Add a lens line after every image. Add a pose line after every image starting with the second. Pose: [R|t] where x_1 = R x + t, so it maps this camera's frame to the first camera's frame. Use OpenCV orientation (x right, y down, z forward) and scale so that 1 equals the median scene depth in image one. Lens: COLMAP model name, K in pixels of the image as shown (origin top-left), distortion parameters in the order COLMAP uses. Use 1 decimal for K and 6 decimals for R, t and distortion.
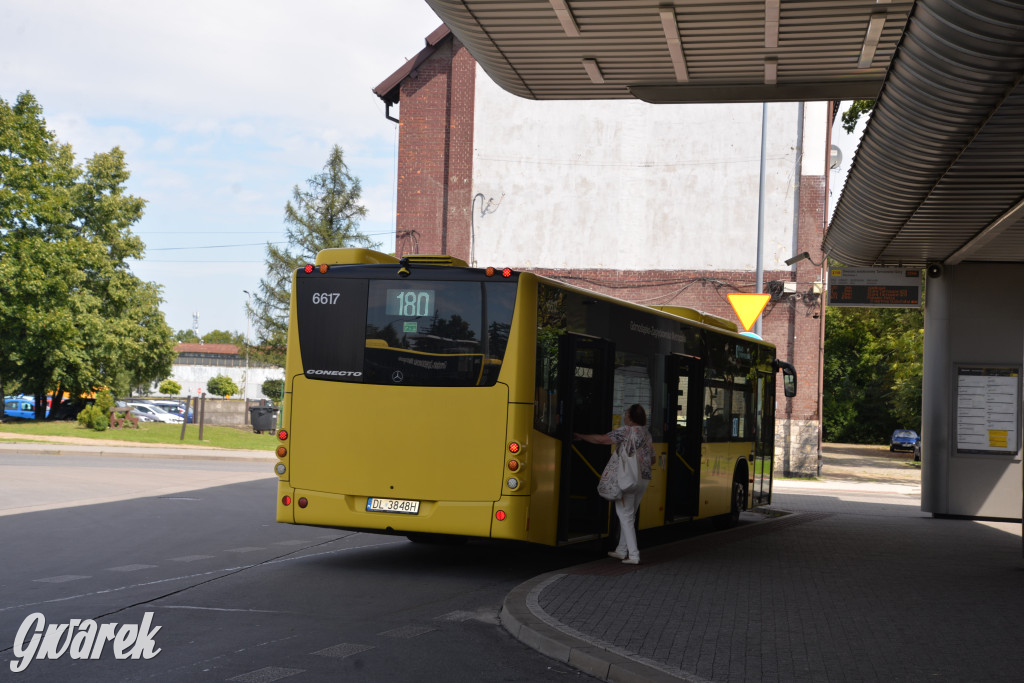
lens RADIAL K [[1388.3, 0, 512.0], [0, 1388.3, 341.5], [0, 0, 1]] dist [0.292319, -0.014721]
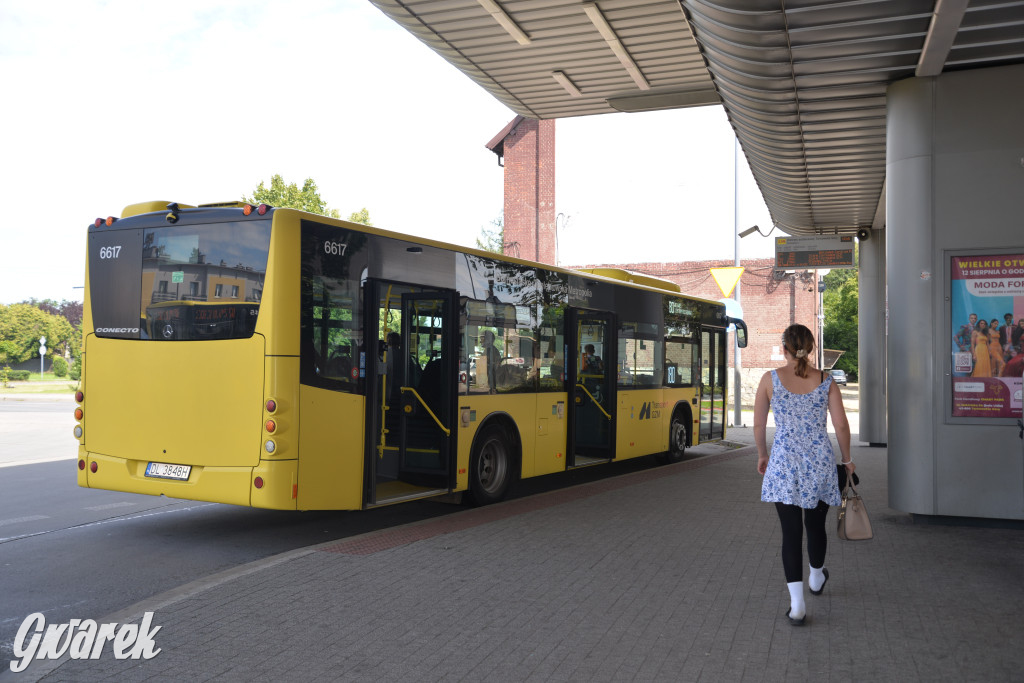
lens RADIAL K [[876.6, 0, 512.0], [0, 876.6, 341.5], [0, 0, 1]] dist [0.038162, 0.005535]
pose [[0.986973, -0.033860, -0.157283, 0.124562], [0.036451, 0.999243, 0.013621, 0.017166], [0.156702, -0.019177, 0.987460, 0.244566]]
